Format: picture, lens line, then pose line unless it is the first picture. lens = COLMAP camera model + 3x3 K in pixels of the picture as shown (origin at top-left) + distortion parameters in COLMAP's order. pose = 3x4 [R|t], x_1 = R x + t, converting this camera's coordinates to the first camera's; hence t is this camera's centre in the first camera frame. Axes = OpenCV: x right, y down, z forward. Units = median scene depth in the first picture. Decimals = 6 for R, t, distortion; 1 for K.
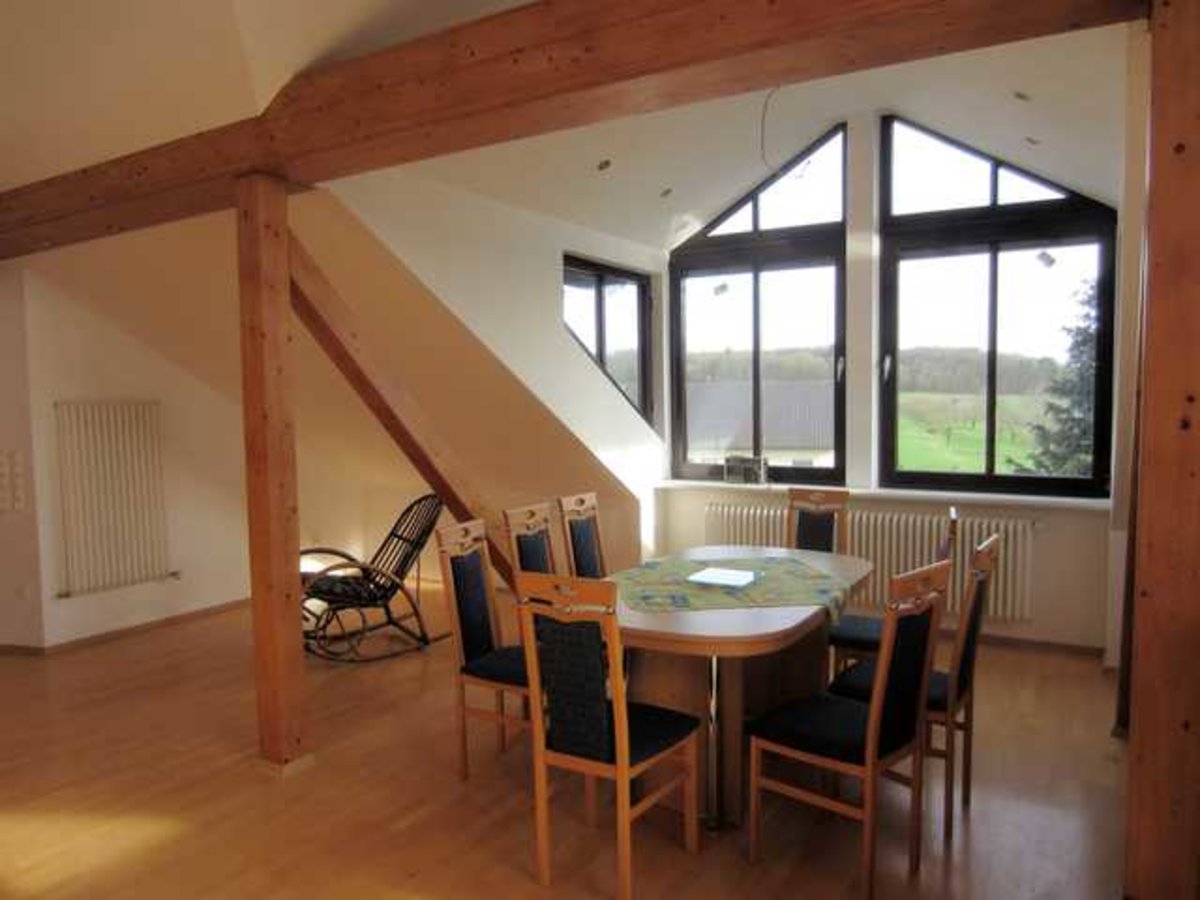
lens RADIAL K [[867.2, 0, 682.4], [0, 867.2, 451.6], [0, 0, 1]] dist [-0.043595, -0.008813]
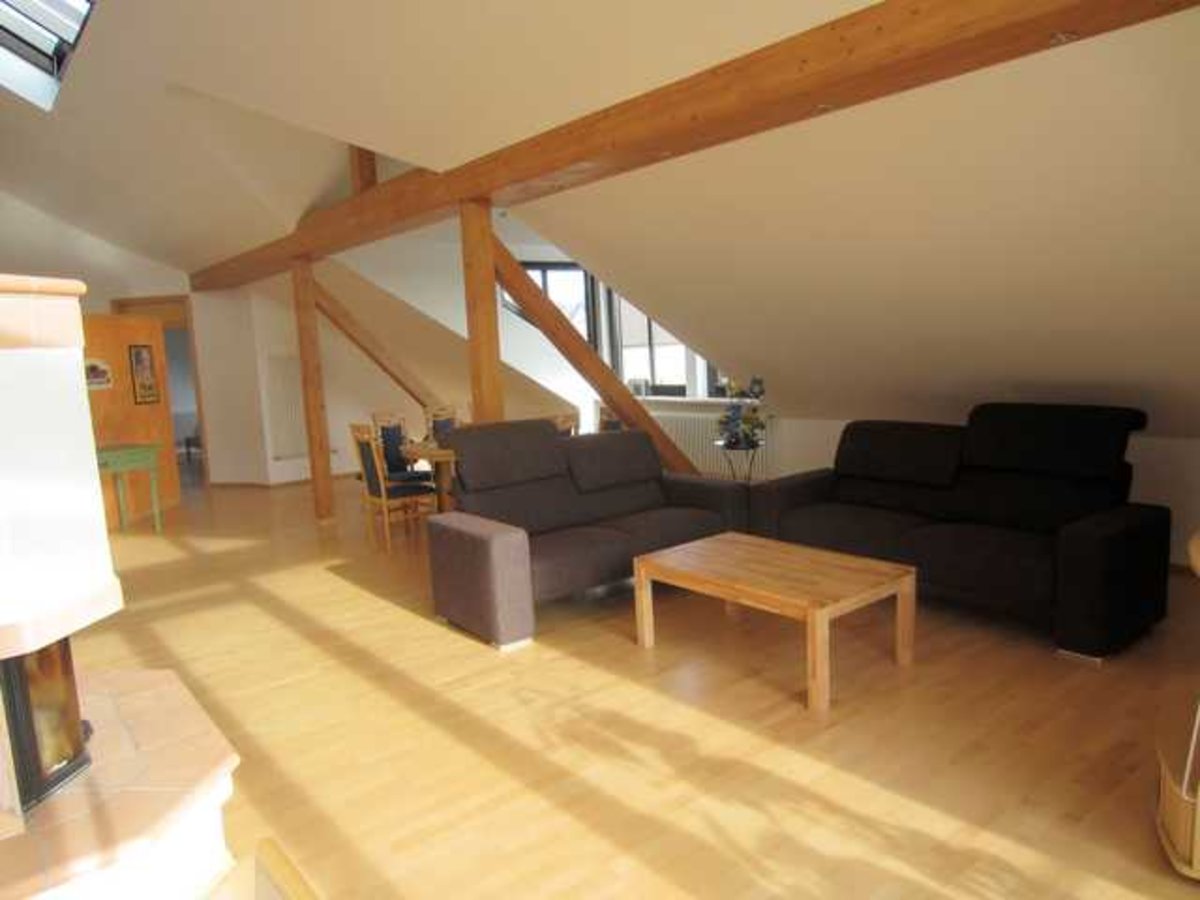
lens RADIAL K [[867.2, 0, 682.4], [0, 867.2, 451.6], [0, 0, 1]] dist [-0.043595, -0.008813]
pose [[0.948063, 0.012063, -0.317853, 0.939523], [0.014854, 0.996511, 0.082125, 0.014043], [0.317735, -0.082581, 0.944577, -0.677124]]
